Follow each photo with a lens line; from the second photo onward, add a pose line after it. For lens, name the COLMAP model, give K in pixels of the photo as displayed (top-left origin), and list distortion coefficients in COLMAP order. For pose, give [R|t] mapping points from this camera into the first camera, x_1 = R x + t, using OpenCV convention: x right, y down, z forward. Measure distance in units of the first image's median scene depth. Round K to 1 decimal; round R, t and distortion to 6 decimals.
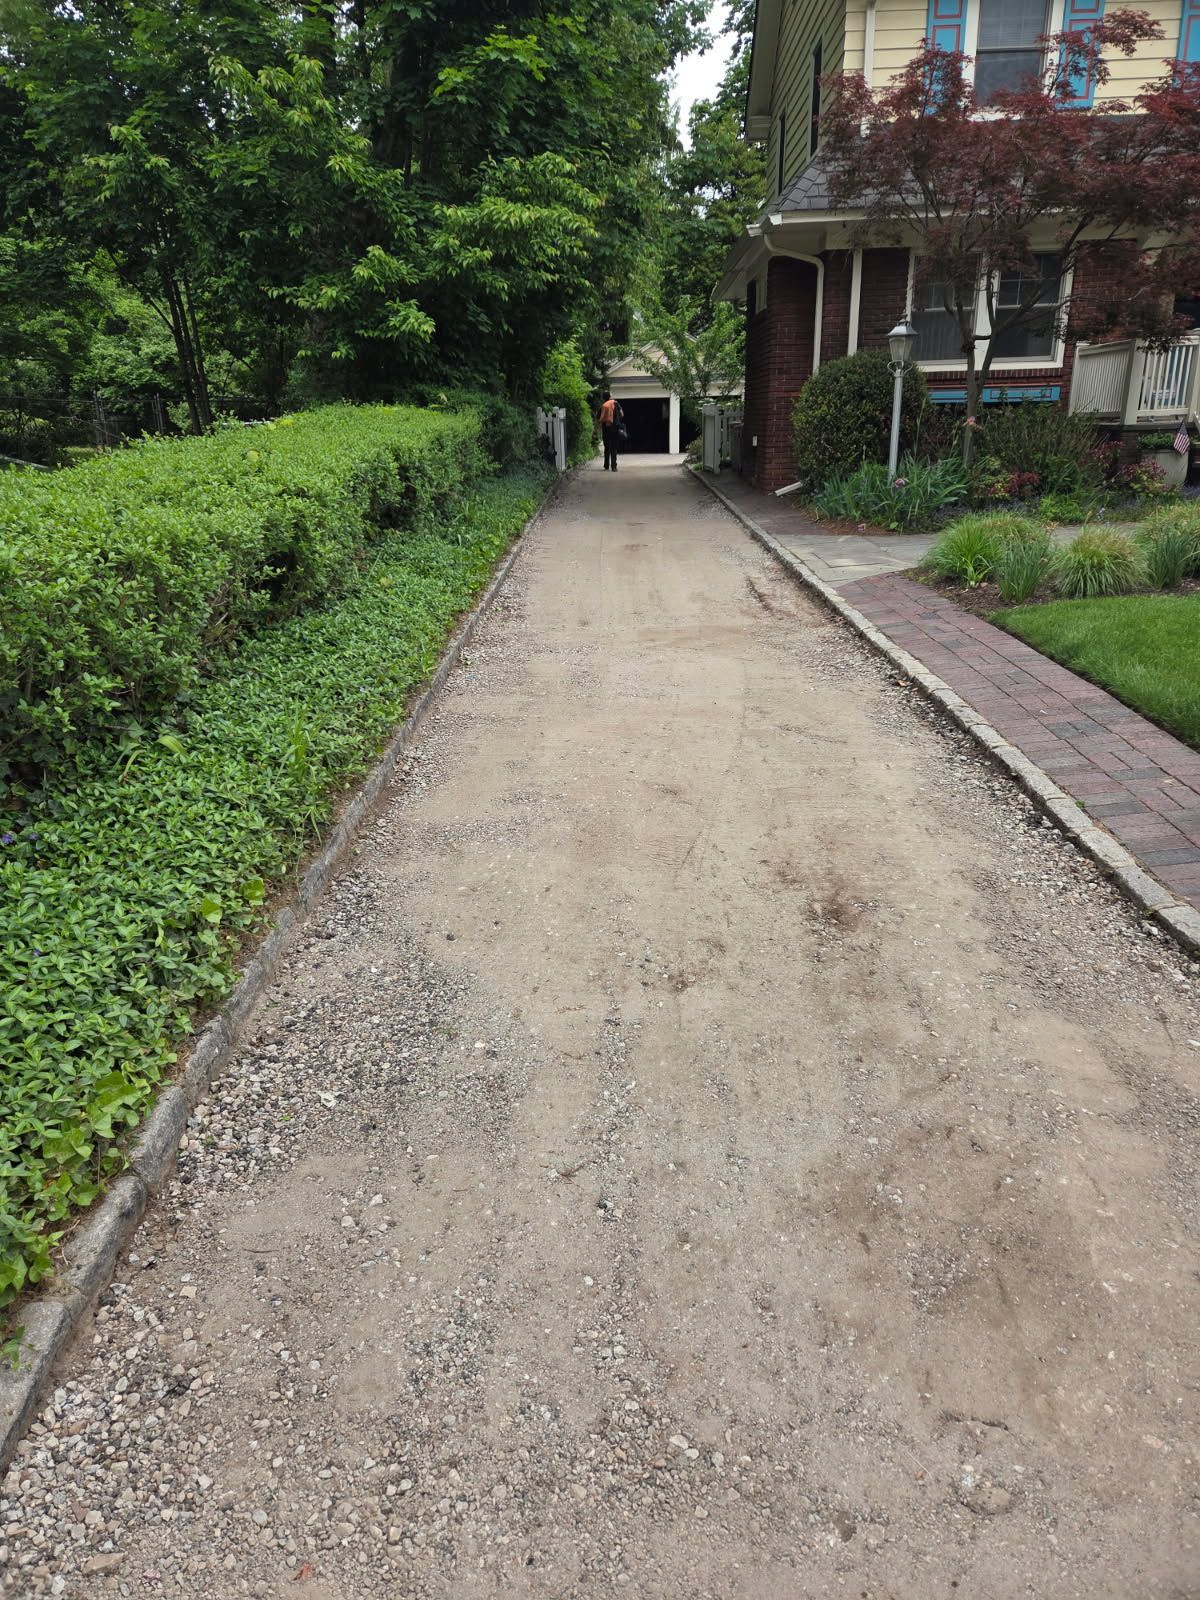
lens RADIAL K [[1089.8, 0, 600.0], [0, 1089.8, 800.0], [0, 0, 1]] dist [-0.003578, -0.007942]
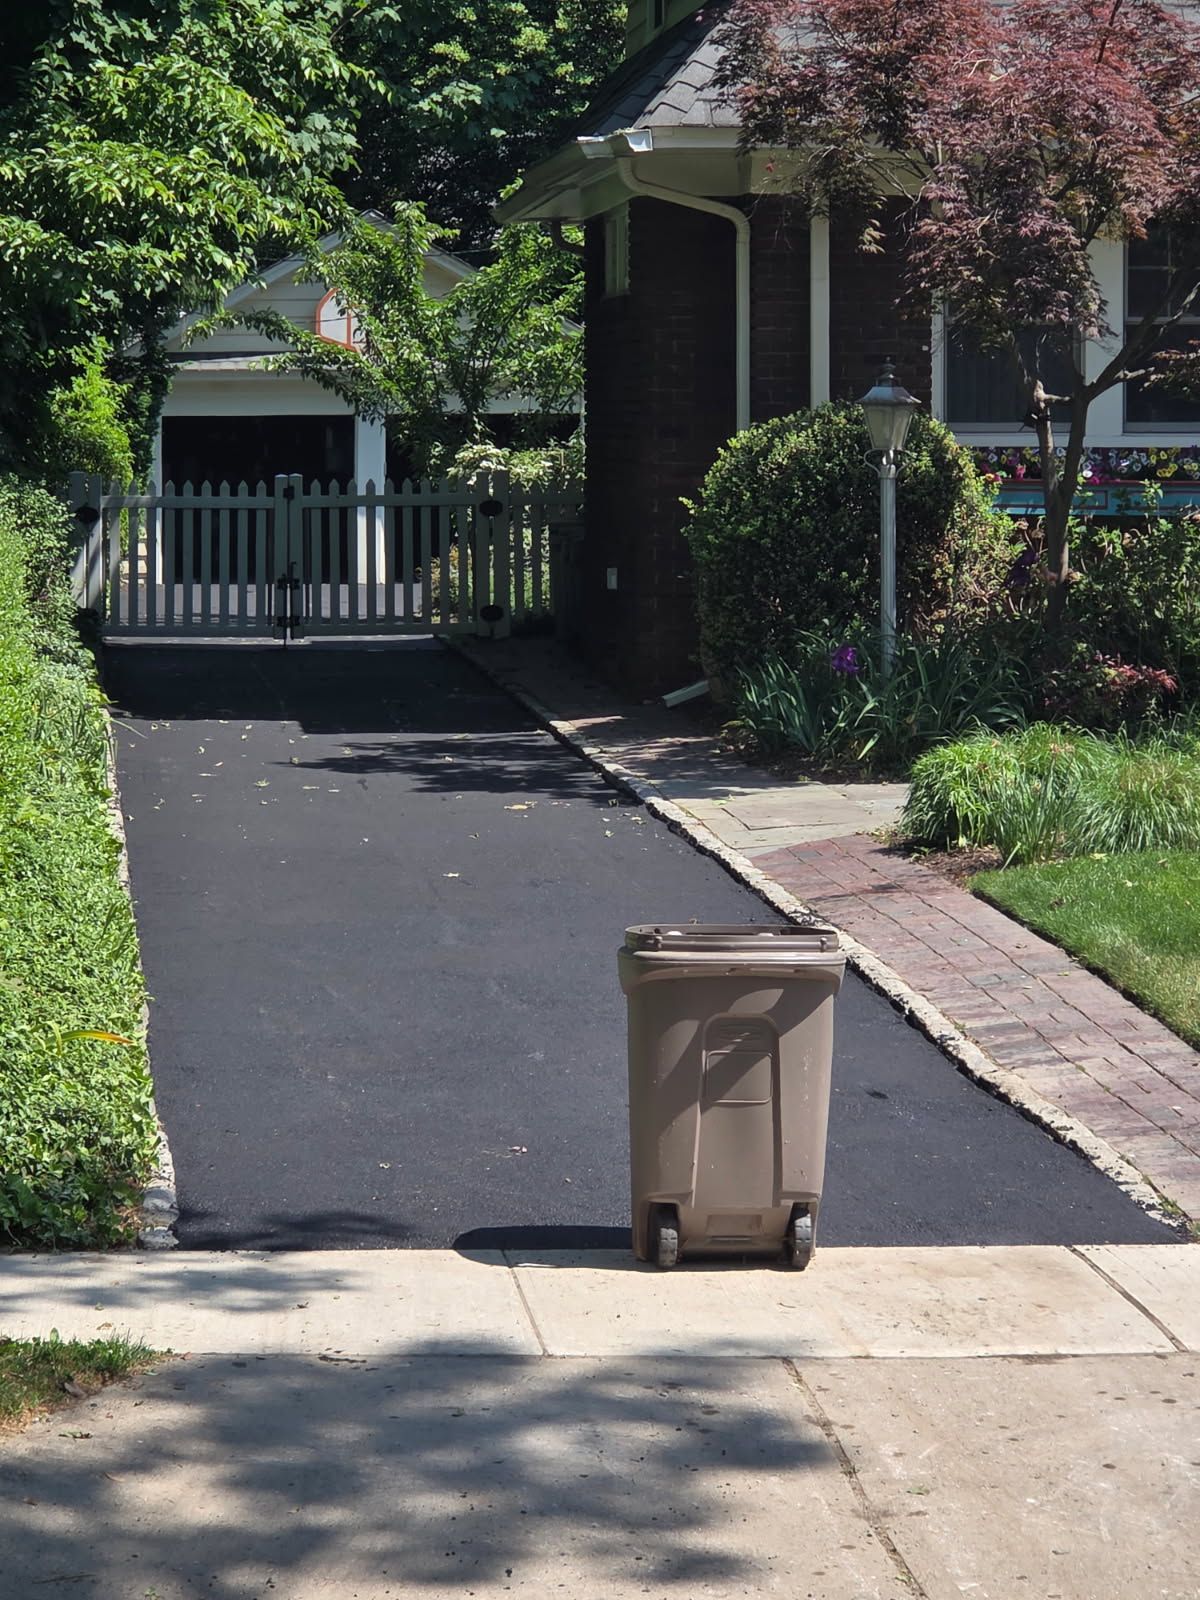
lens RADIAL K [[1089.8, 0, 600.0], [0, 1089.8, 800.0], [0, 0, 1]] dist [-0.003578, -0.007942]
pose [[0.991567, -0.009492, 0.129251, 0.072300], [0.033549, 0.982119, -0.185250, -0.147823], [-0.125181, 0.188024, 0.974154, 0.531740]]
